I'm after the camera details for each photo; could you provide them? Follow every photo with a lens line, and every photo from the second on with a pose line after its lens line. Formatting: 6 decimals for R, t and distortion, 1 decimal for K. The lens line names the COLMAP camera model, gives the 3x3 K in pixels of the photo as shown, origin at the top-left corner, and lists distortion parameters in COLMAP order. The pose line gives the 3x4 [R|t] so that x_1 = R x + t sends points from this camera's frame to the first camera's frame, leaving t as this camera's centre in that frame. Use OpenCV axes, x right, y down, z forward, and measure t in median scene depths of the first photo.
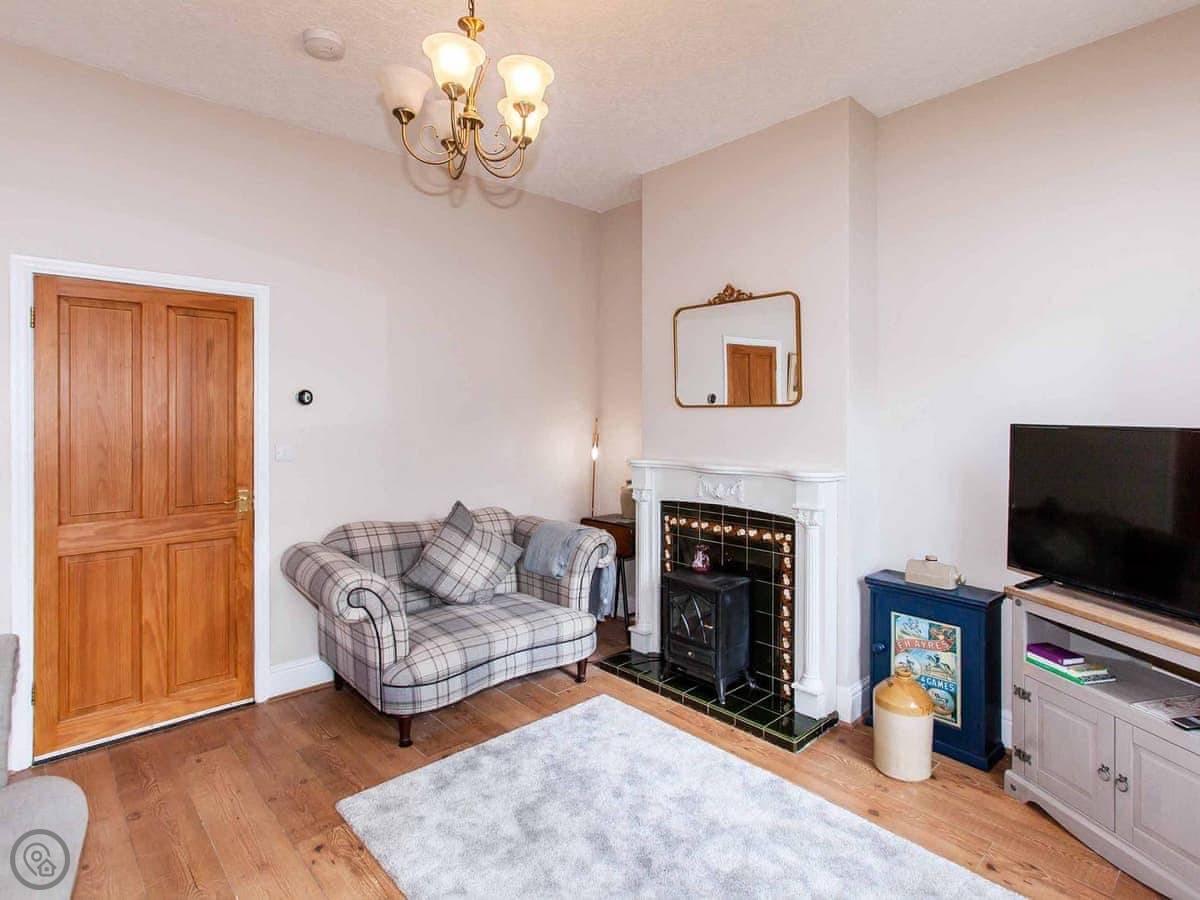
lens RADIAL K [[637.2, 0, 603.4], [0, 637.2, 405.7], [0, 0, 1]] dist [-0.003818, 0.000972]
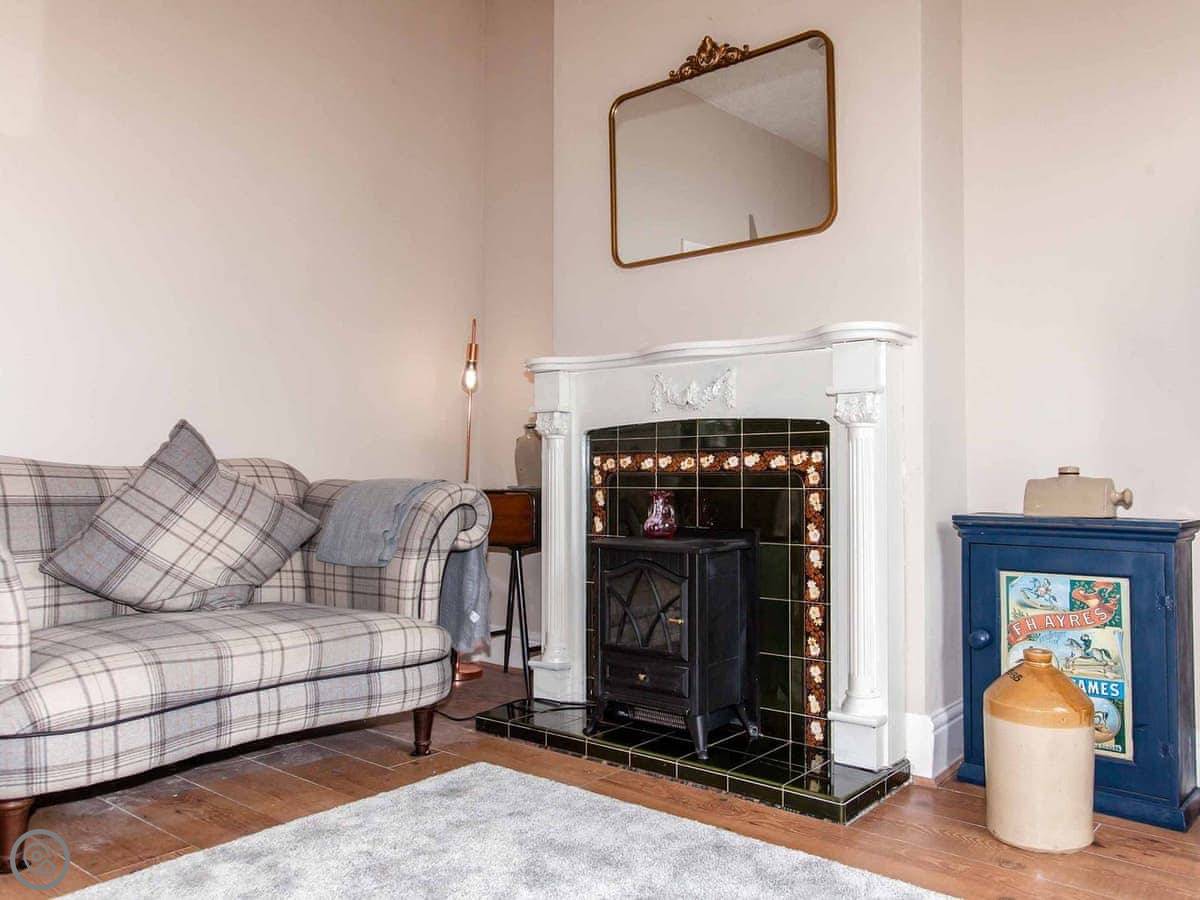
lens RADIAL K [[924.8, 0, 626.5], [0, 924.8, 451.7], [0, 0, 1]] dist [0.010685, 0.001929]
pose [[0.989943, 0.002379, 0.141450, 0.011293], [0.000437, 0.999802, -0.019879, 0.219854], [-0.141469, 0.019741, 0.989746, 0.224232]]
